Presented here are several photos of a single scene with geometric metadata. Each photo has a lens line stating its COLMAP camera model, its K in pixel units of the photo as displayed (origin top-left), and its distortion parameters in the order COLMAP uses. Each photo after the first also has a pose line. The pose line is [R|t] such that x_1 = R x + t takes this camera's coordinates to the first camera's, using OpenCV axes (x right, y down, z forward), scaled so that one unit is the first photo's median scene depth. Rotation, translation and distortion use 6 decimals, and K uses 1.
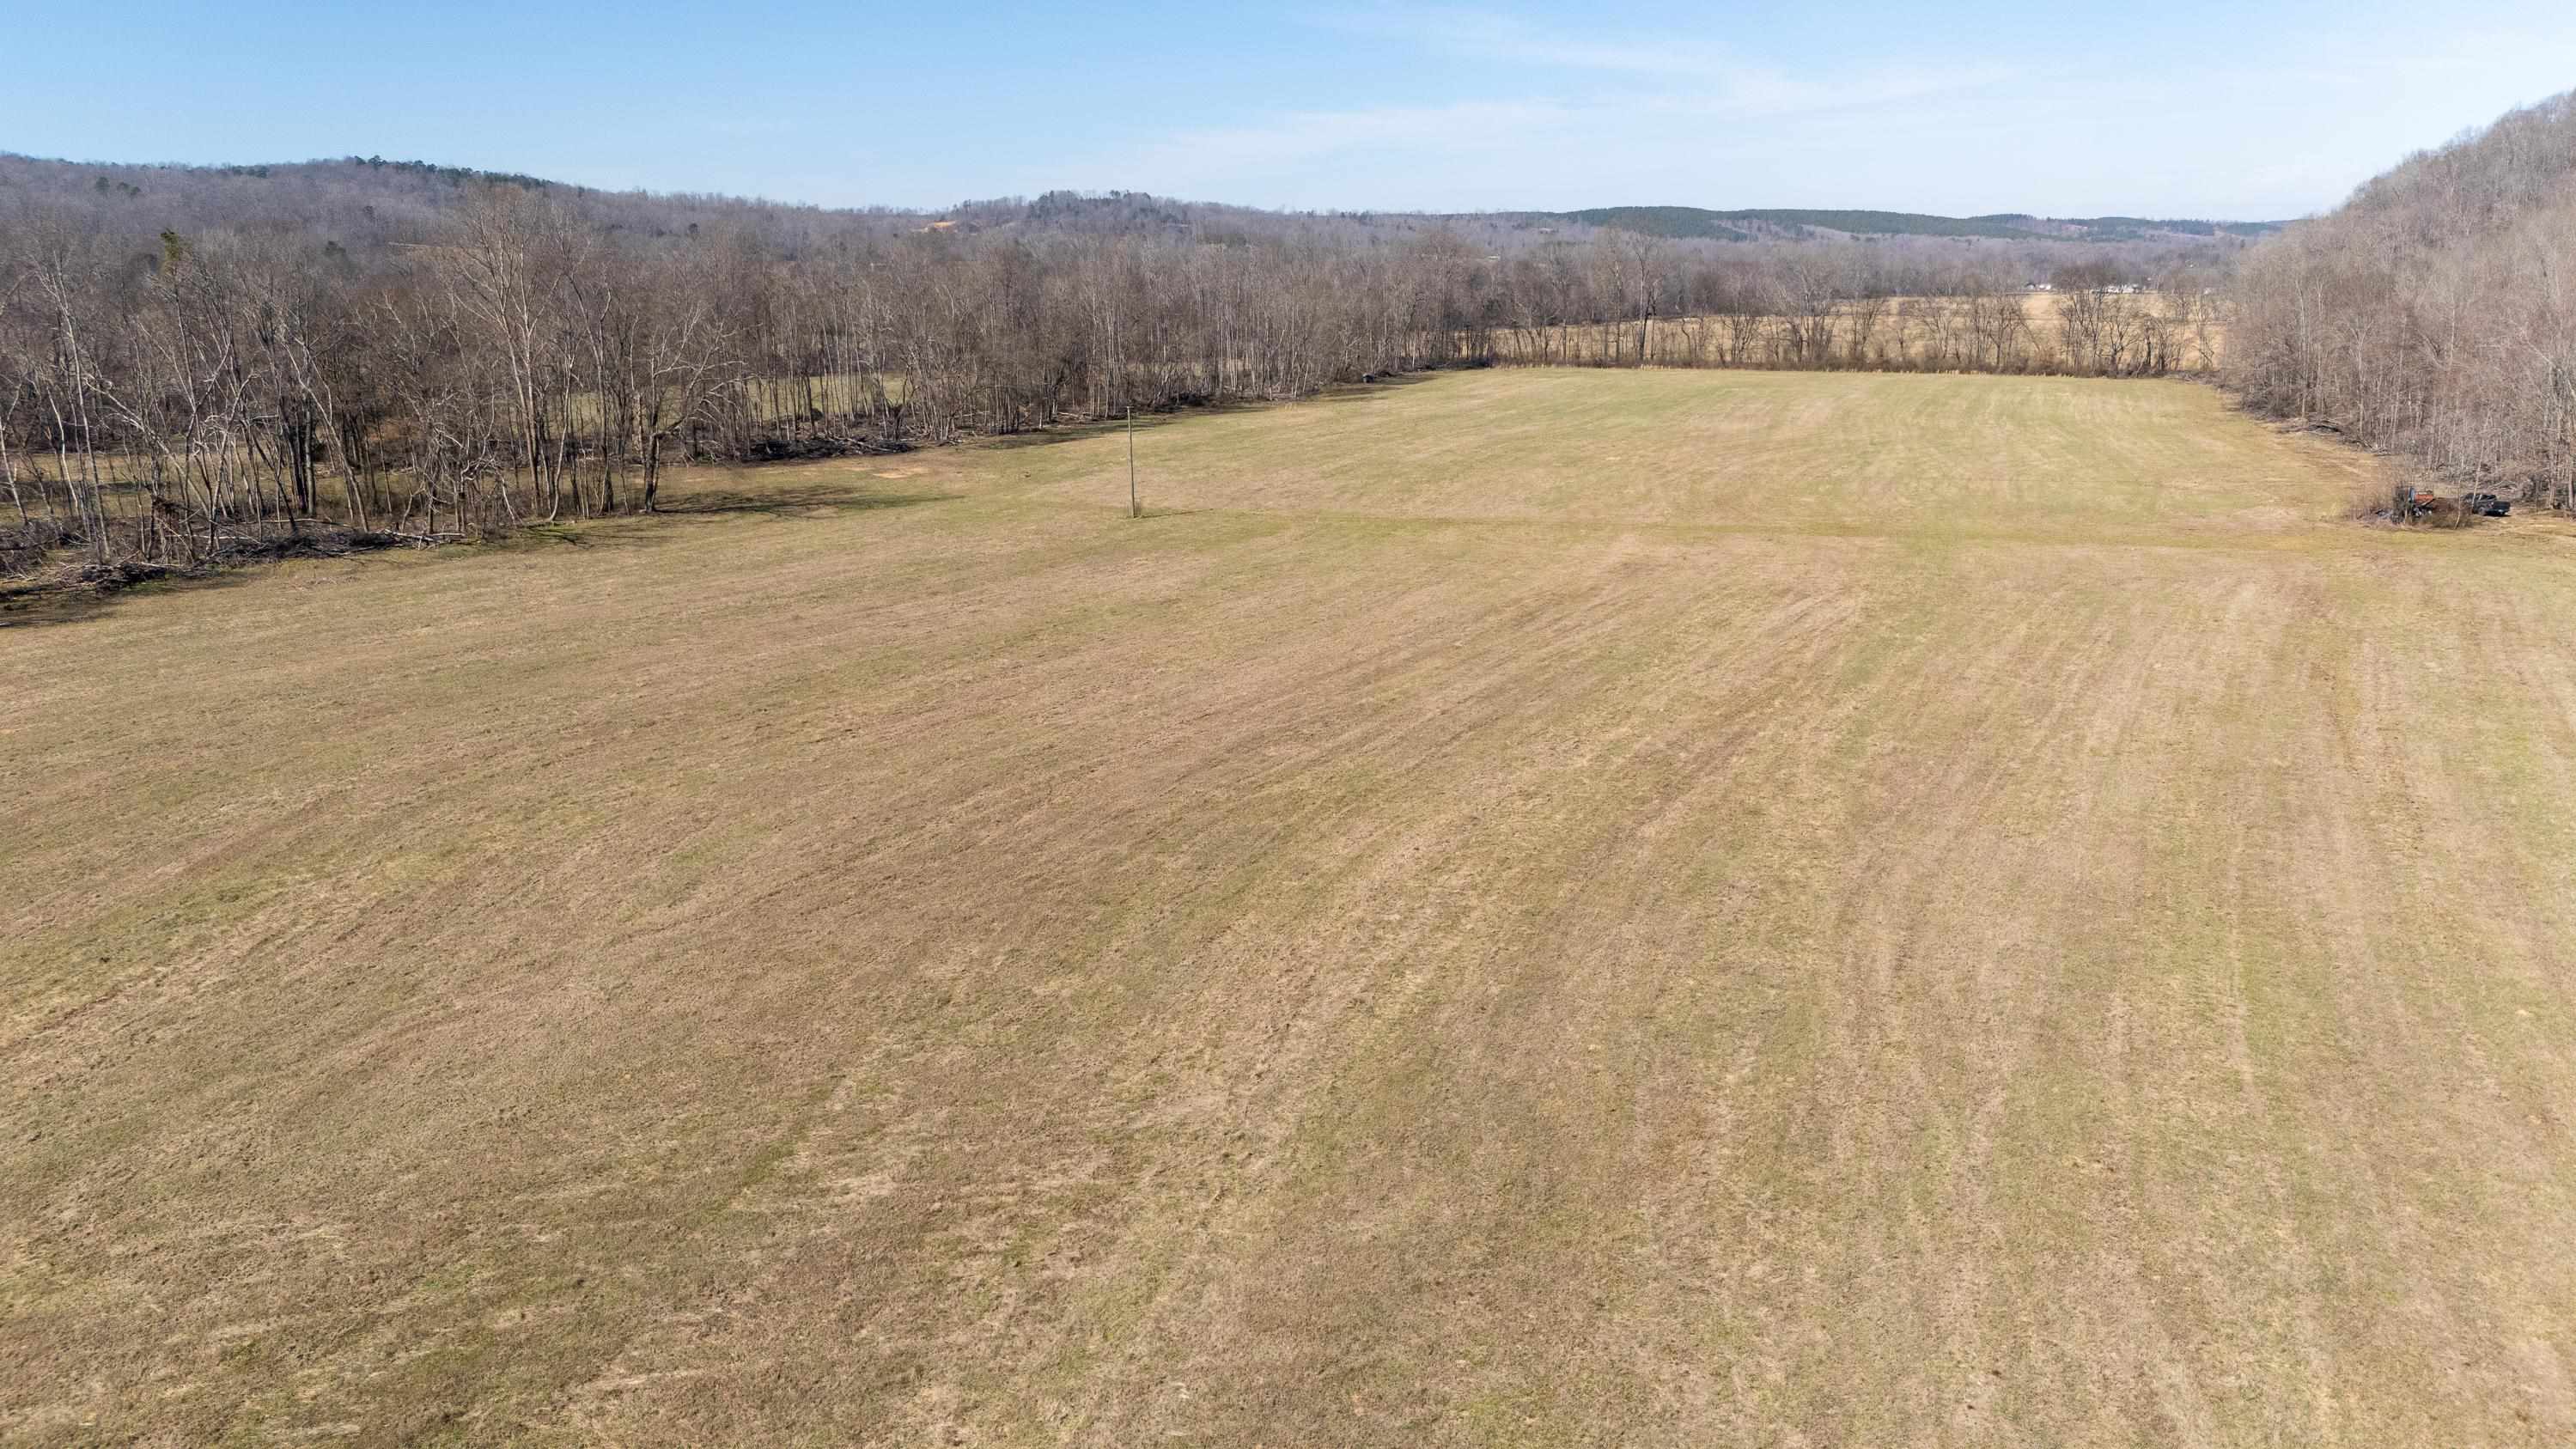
lens RADIAL K [[1870.5, 0, 1294.9], [0, 1870.5, 719.7], [0, 0, 1]] dist [0.070619, -0.067949]
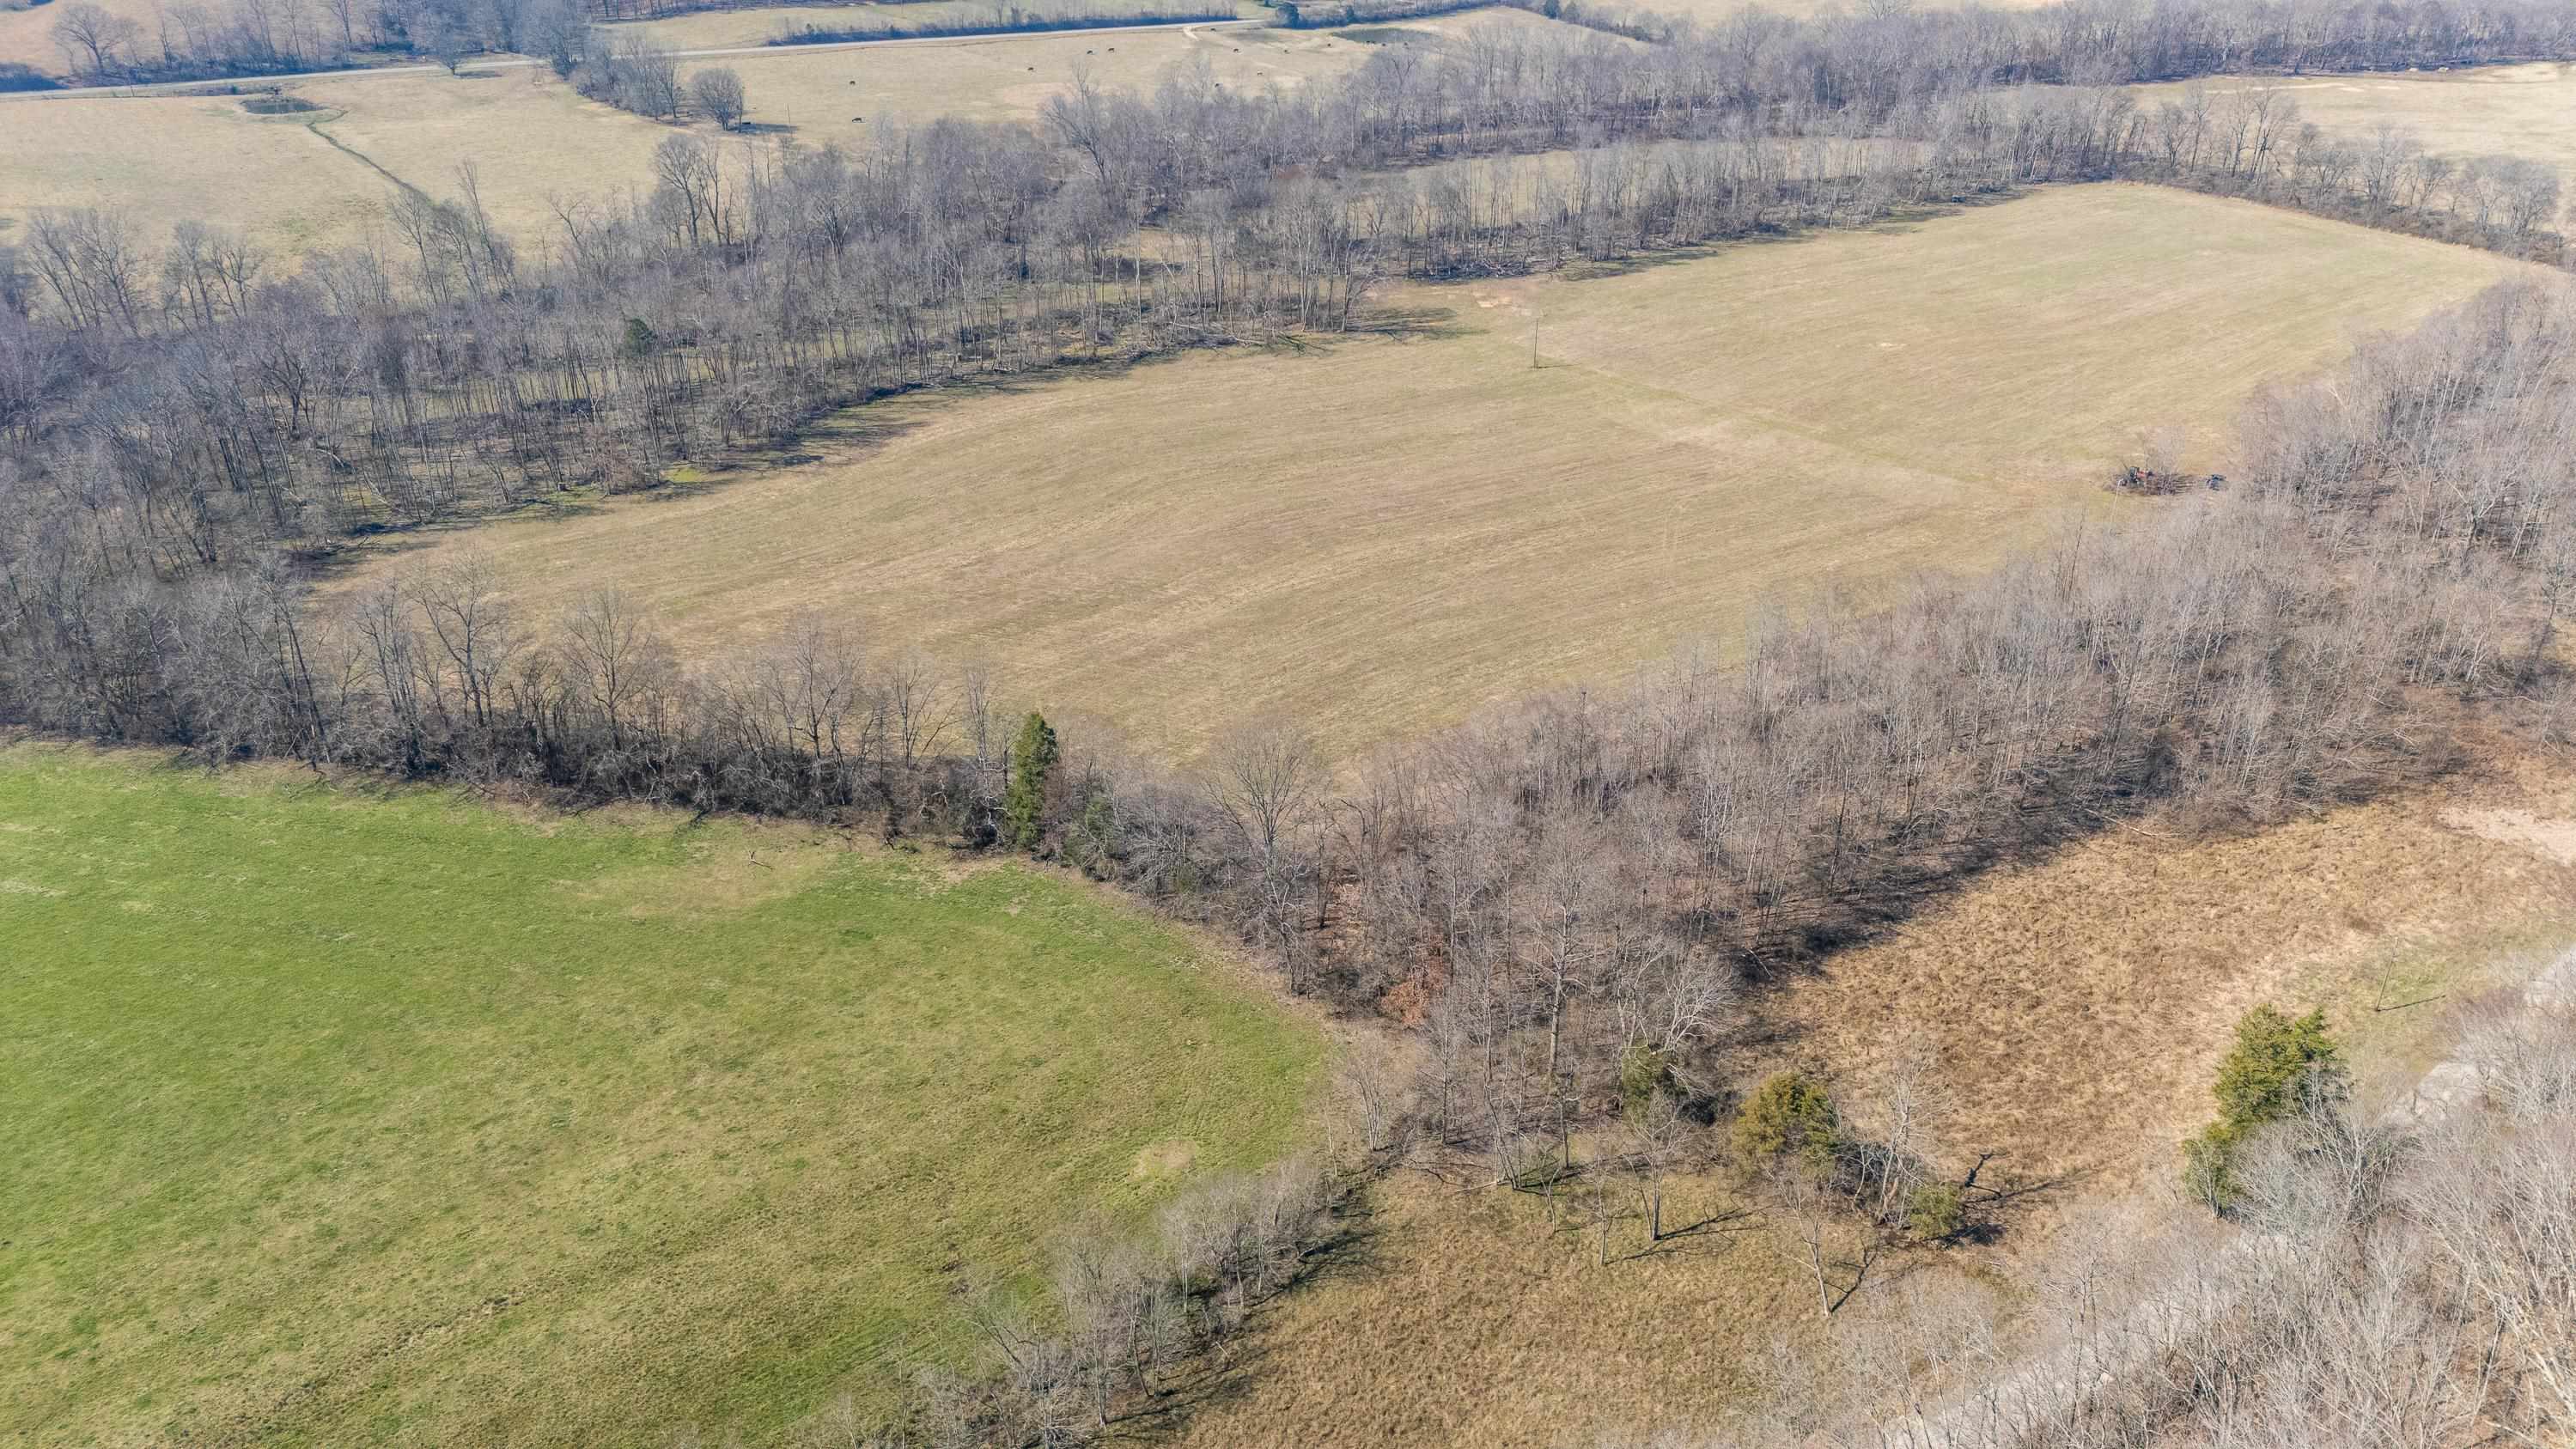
lens RADIAL K [[1870.5, 0, 1292.5], [0, 1870.5, 728.3], [0, 0, 1]] dist [0.070619, -0.067949]
pose [[0.844374, 0.255821, -0.470732, 0.351181], [-0.134992, 0.951874, 0.275159, -0.118890], [0.518469, -0.168792, 0.838271, -0.446237]]
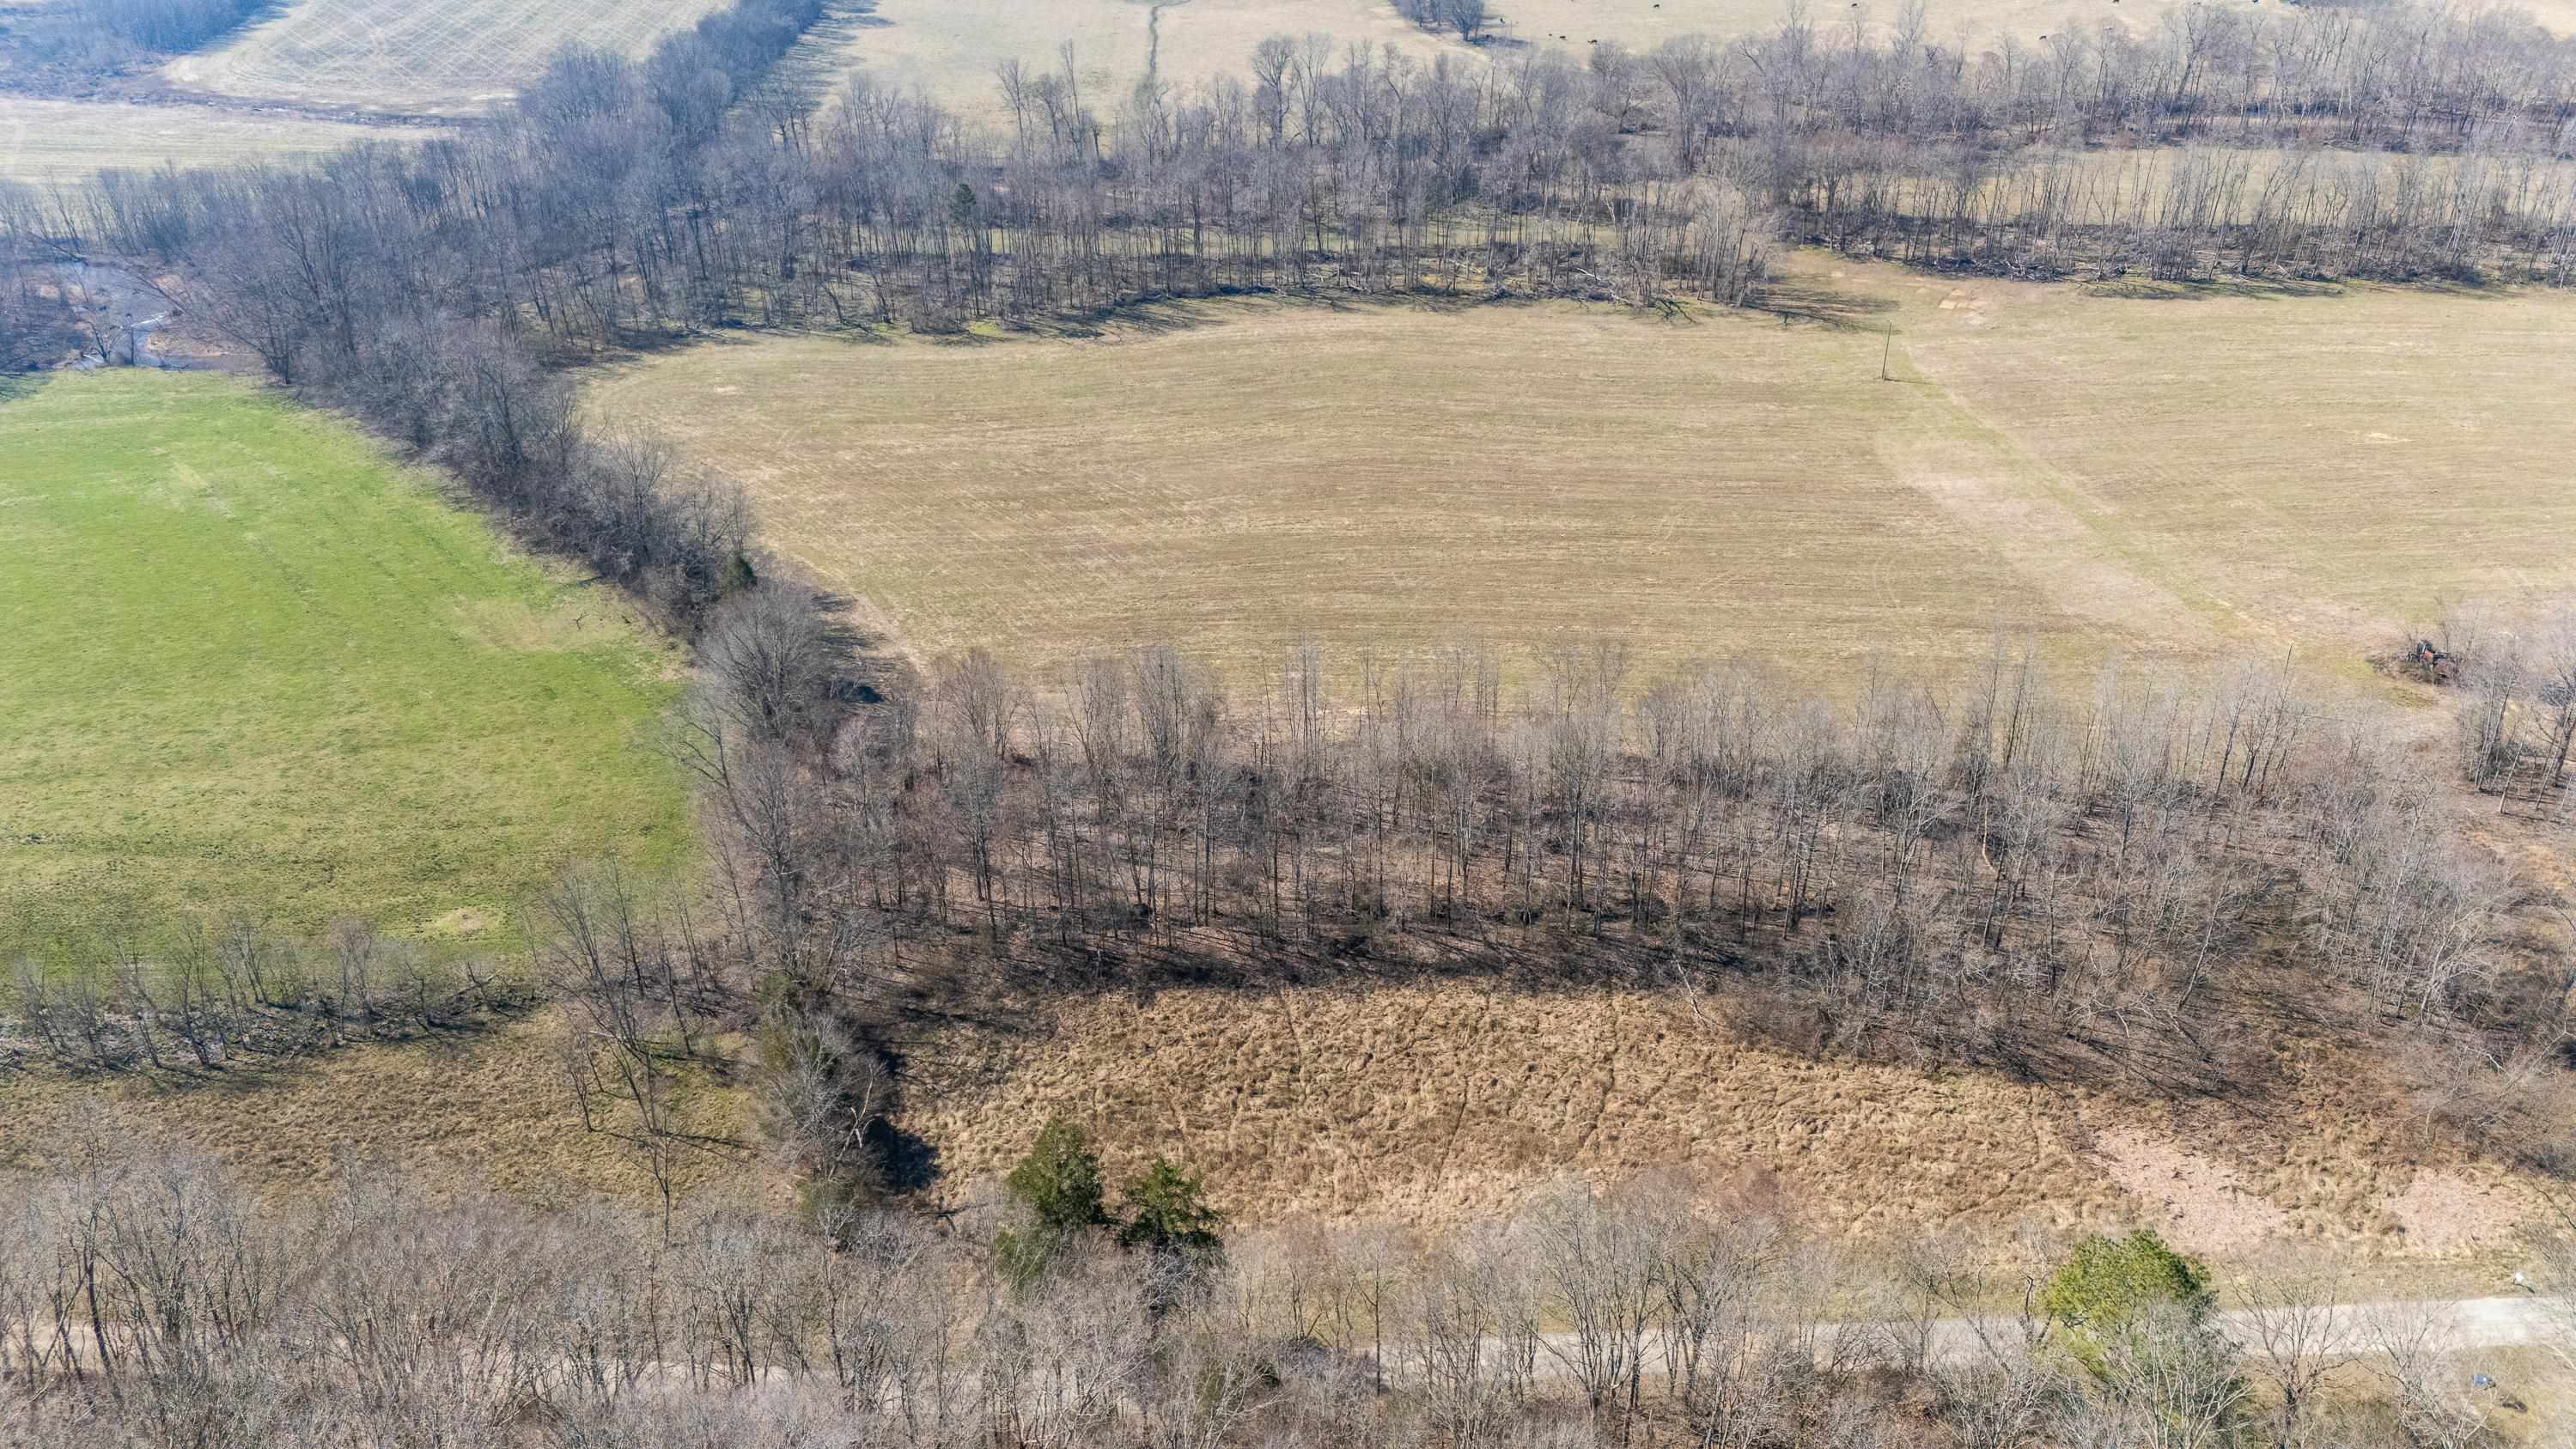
lens RADIAL K [[1870.5, 0, 1299.9], [0, 1870.5, 732.9], [0, 0, 1]] dist [0.070619, -0.067949]
pose [[0.381165, 0.458571, -0.802761, 0.600824], [-0.211584, 0.888536, 0.407106, -0.193019], [0.899970, 0.014677, 0.435705, -0.148135]]
